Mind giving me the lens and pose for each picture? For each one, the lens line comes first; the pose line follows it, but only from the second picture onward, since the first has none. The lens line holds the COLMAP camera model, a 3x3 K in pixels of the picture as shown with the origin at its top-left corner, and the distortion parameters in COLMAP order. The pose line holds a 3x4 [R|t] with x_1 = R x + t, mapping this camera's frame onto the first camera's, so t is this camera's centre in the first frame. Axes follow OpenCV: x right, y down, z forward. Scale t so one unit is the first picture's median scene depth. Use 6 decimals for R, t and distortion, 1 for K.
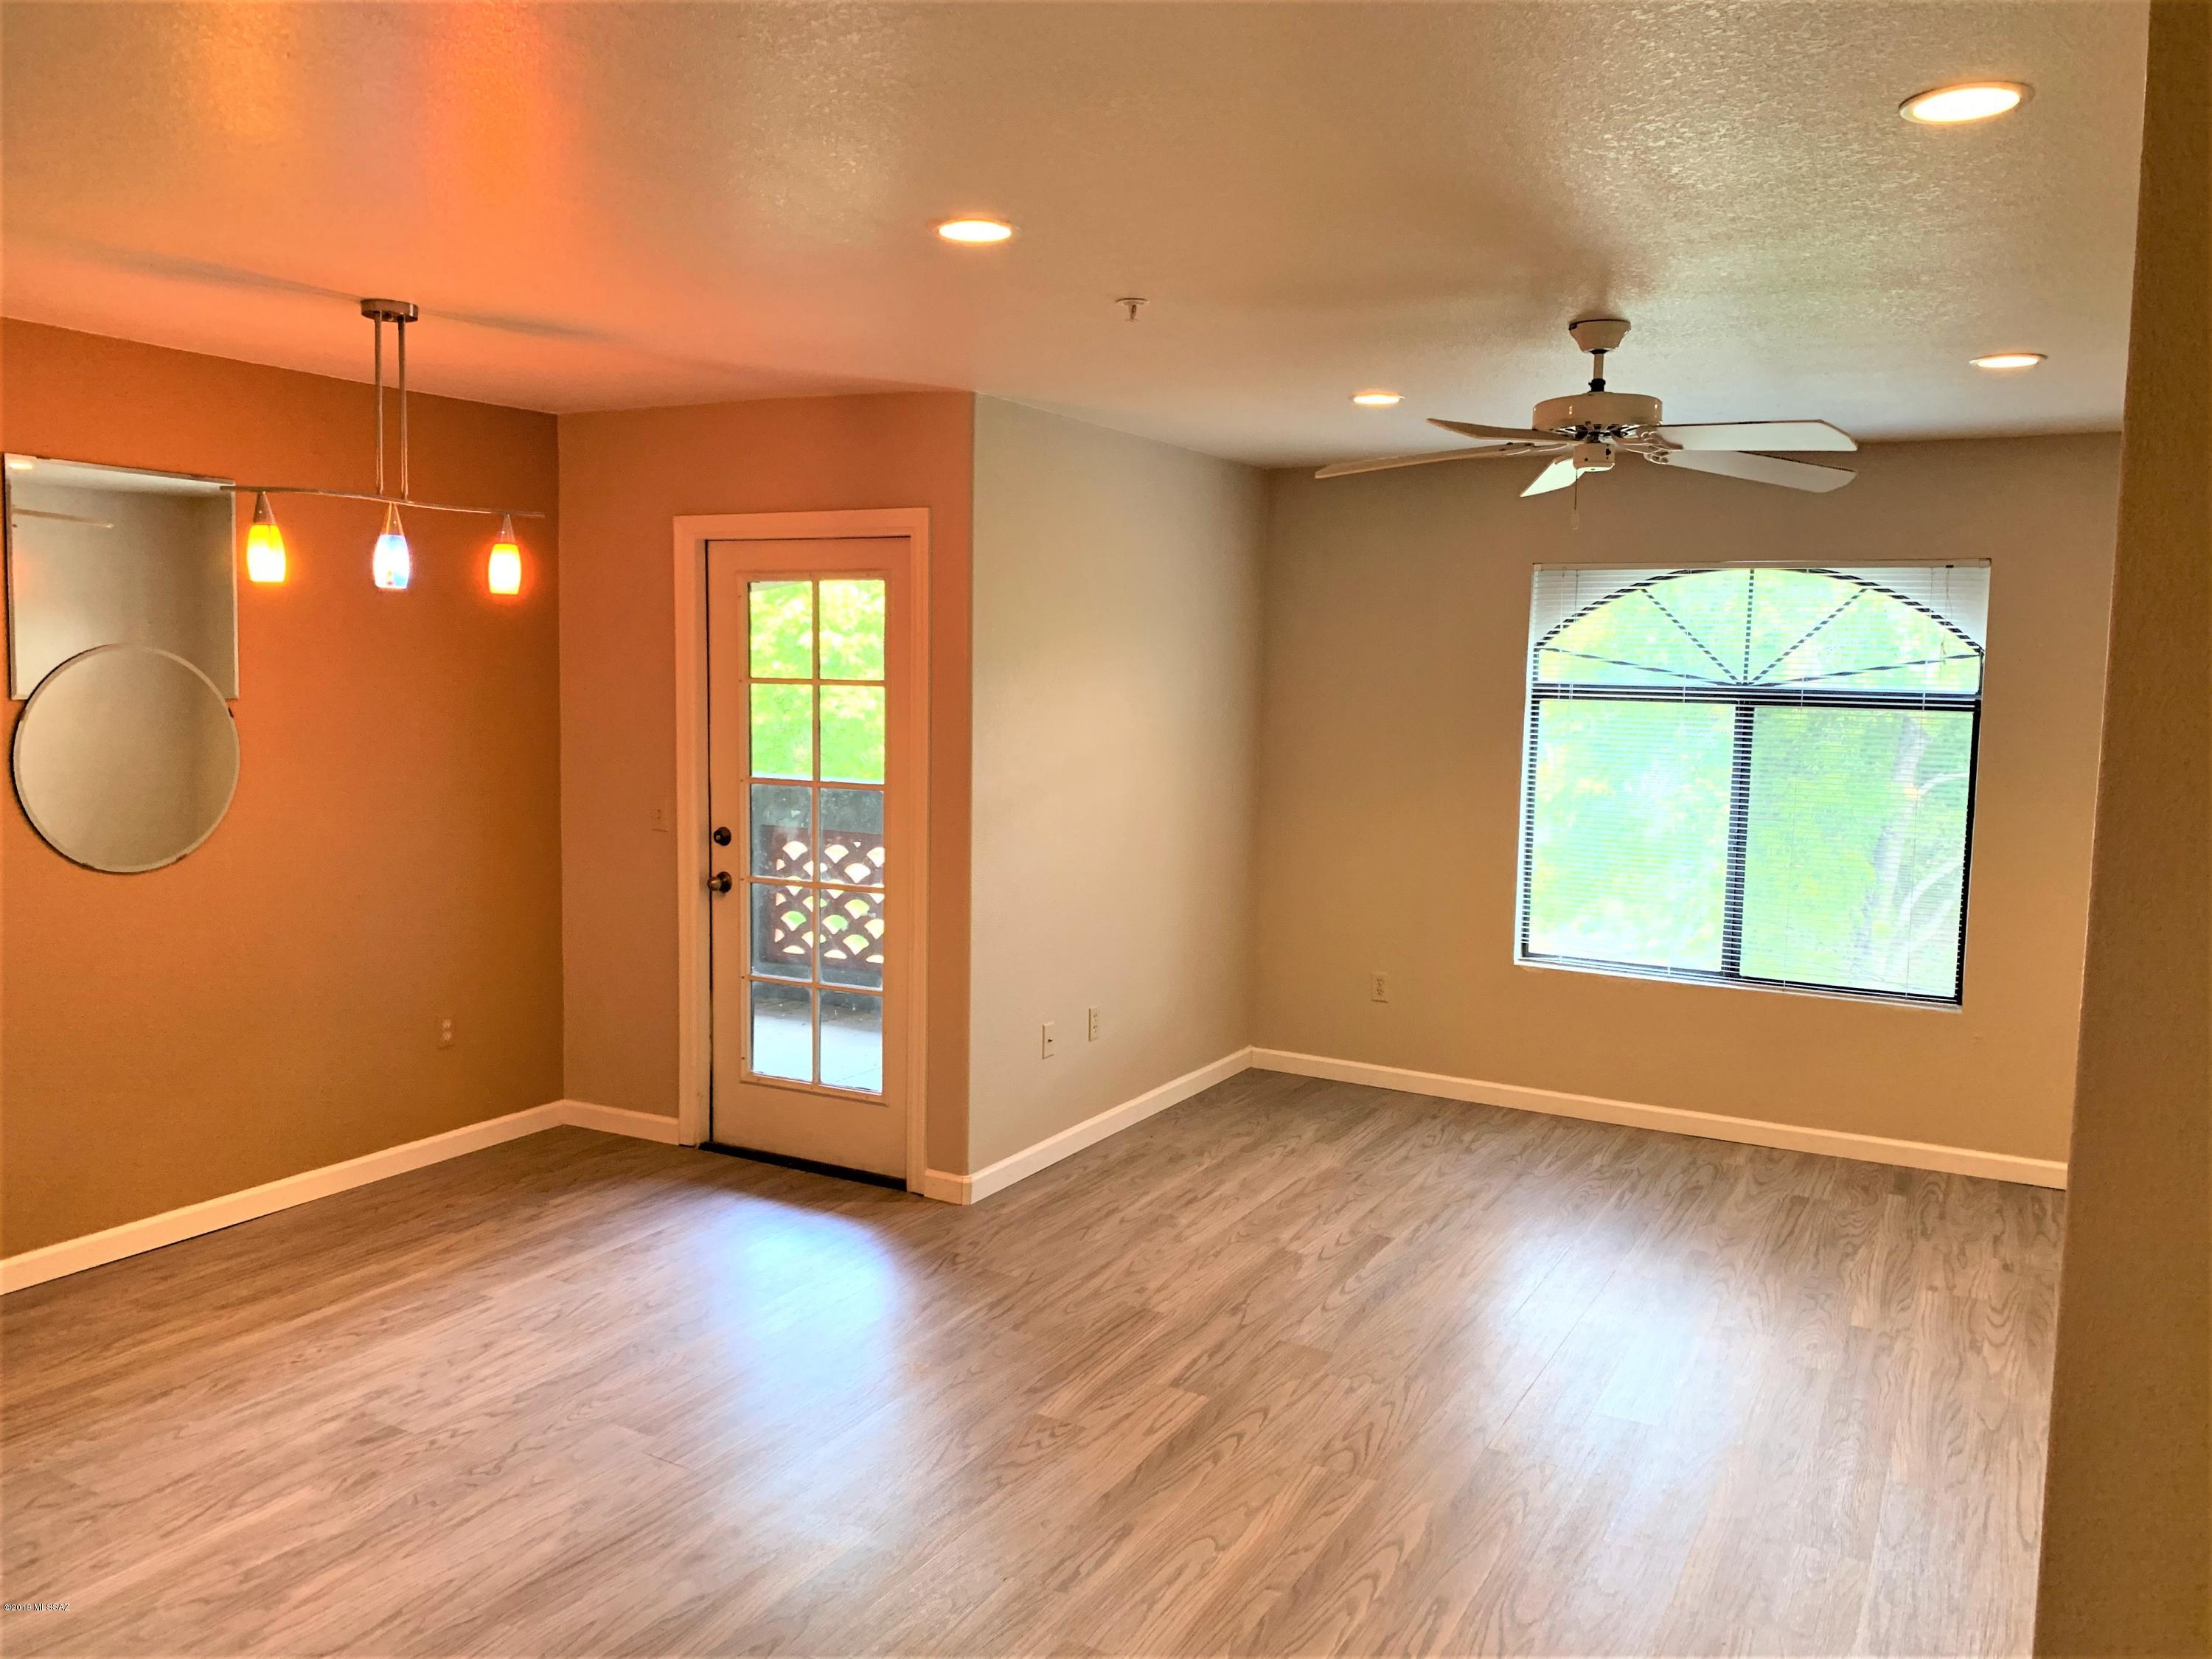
lens RADIAL K [[1671.9, 0, 1106.0], [0, 1671.9, 829.5], [0, 0, 1]] dist [0.042298, 0.000473]
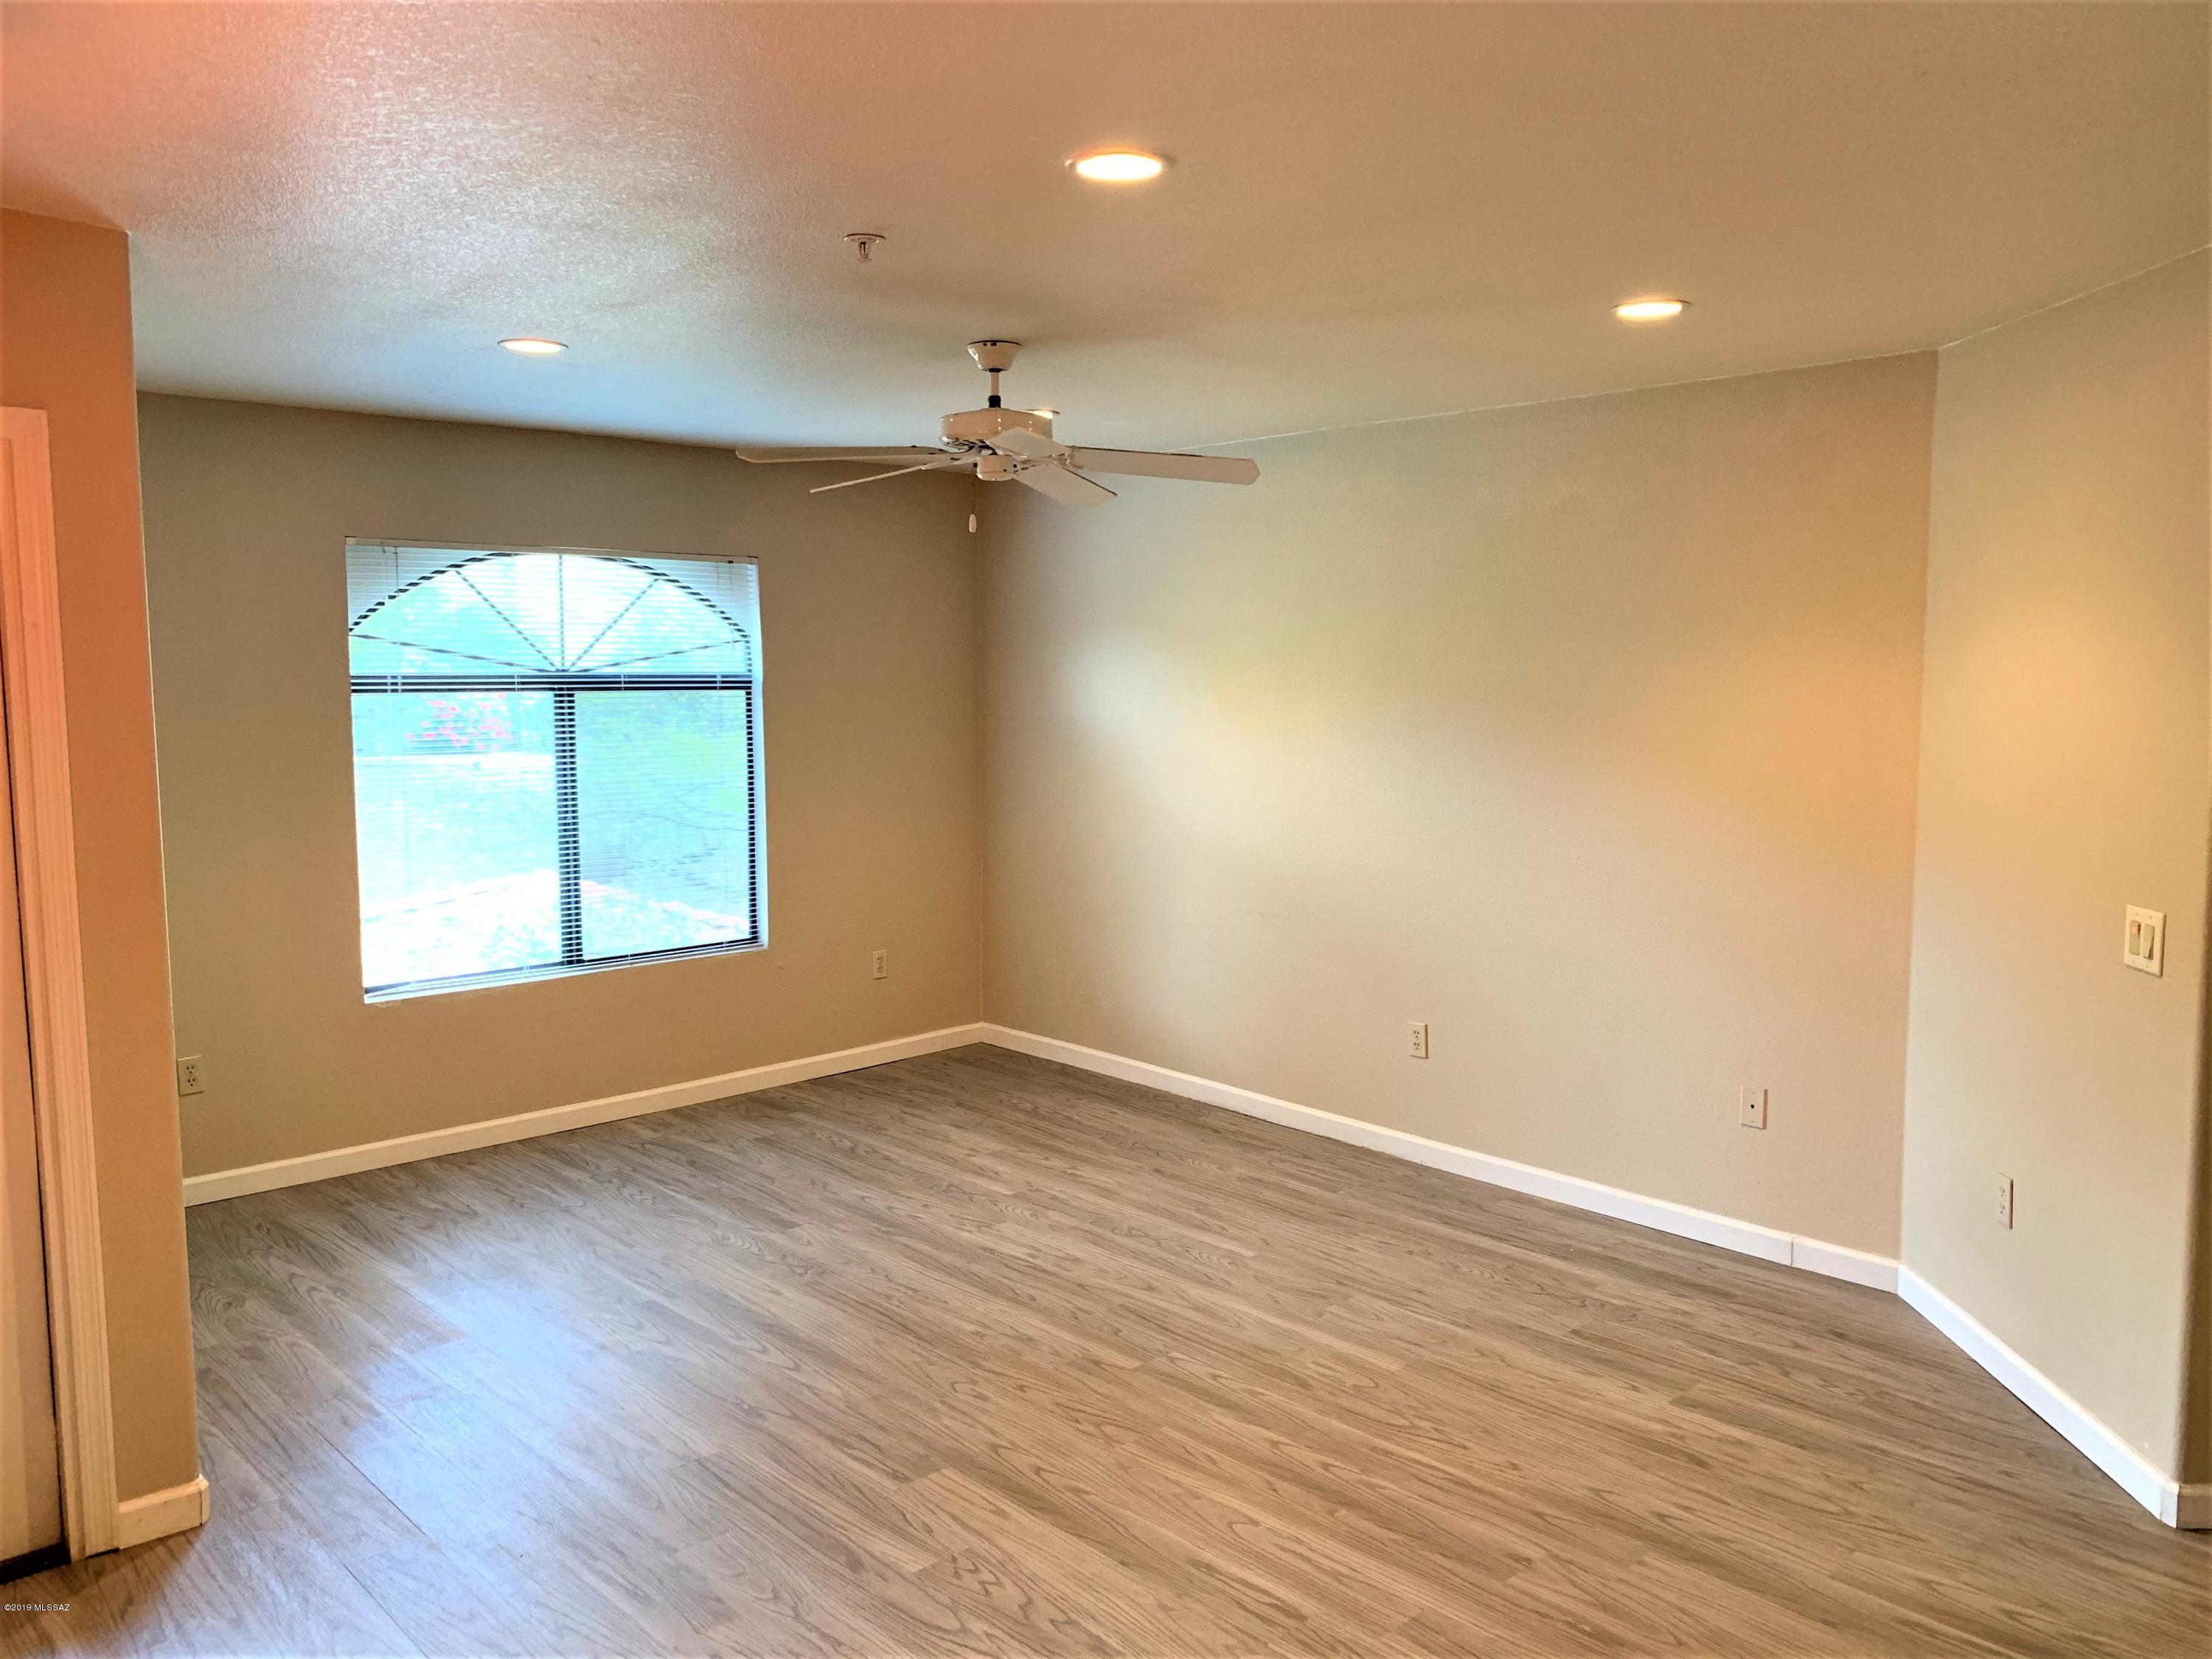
lens RADIAL K [[1671.9, 0, 1106.0], [0, 1671.9, 829.5], [0, 0, 1]] dist [0.042298, 0.000473]
pose [[0.324987, -0.121083, 0.937935, -0.477598], [0.101595, 0.990500, 0.092667, -0.054591], [-0.940246, 0.065174, 0.334201, 0.385101]]
